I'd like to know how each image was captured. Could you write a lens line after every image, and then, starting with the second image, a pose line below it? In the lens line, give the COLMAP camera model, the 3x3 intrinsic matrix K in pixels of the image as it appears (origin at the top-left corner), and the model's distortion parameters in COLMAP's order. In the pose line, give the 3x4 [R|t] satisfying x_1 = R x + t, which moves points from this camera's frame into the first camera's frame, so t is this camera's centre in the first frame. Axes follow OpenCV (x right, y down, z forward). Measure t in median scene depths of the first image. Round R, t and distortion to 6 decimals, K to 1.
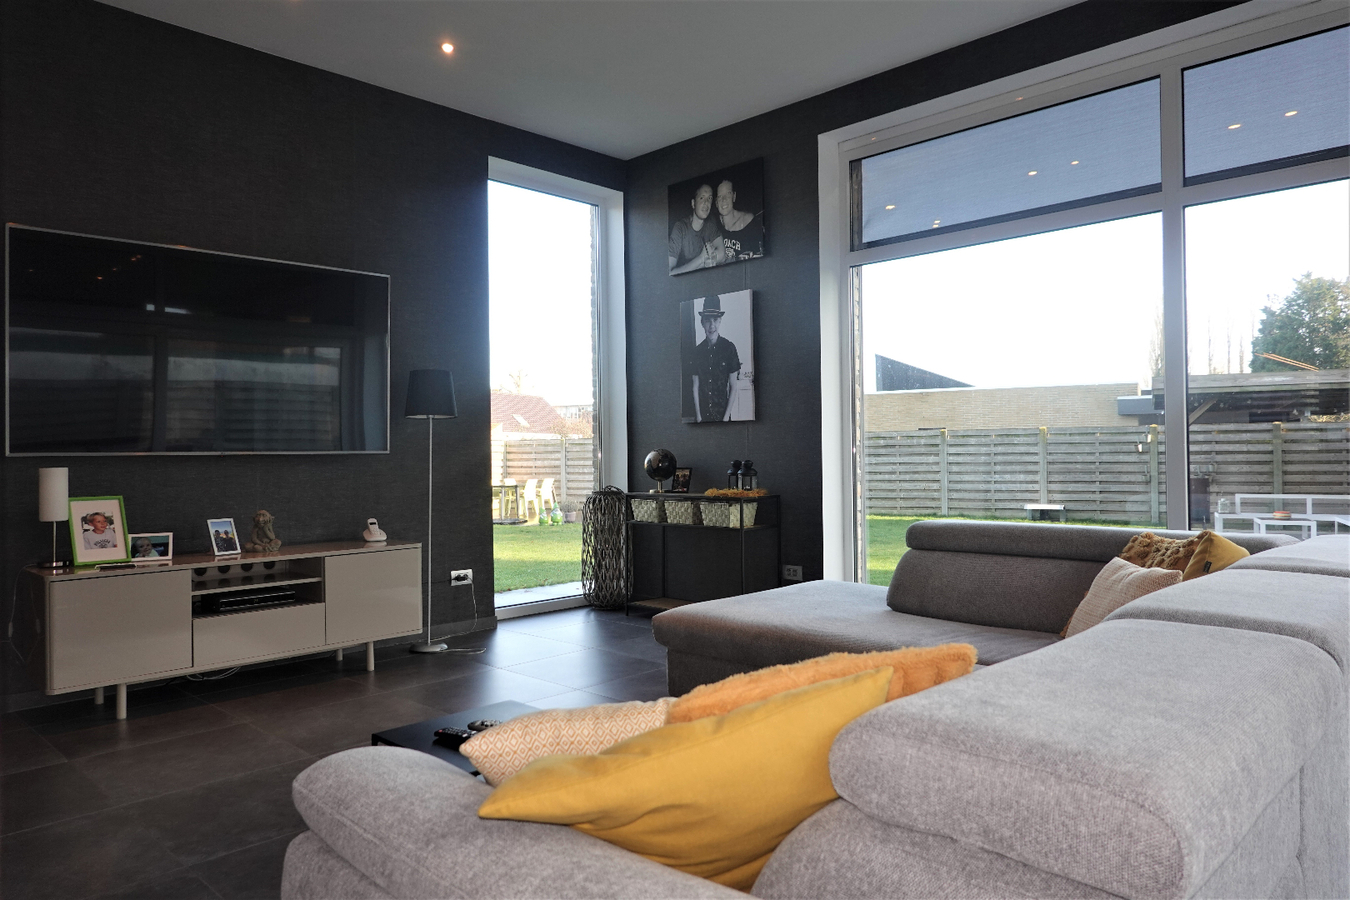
lens RADIAL K [[911.6, 0, 678.8], [0, 911.6, 443.0], [0, 0, 1]] dist [0.011034, 0.002128]
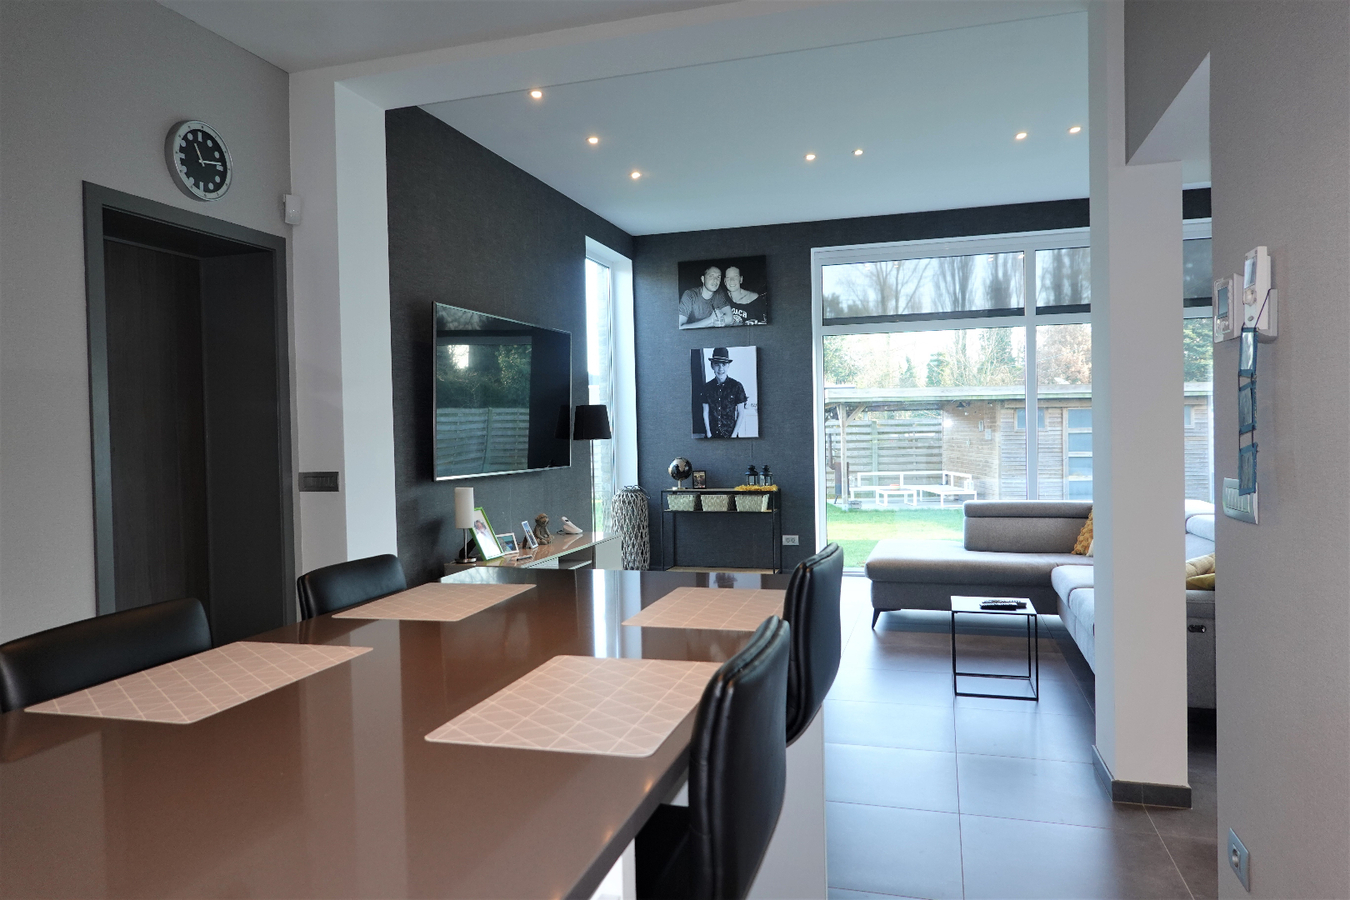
lens RADIAL K [[911.6, 0, 666.5], [0, 911.6, 448.6], [0, 0, 1]] dist [0.011034, 0.002128]
pose [[0.890279, -0.014467, 0.455185, -0.680454], [0.002498, 0.999635, 0.026885, -0.044458], [-0.455408, -0.022798, 0.889991, -0.212432]]
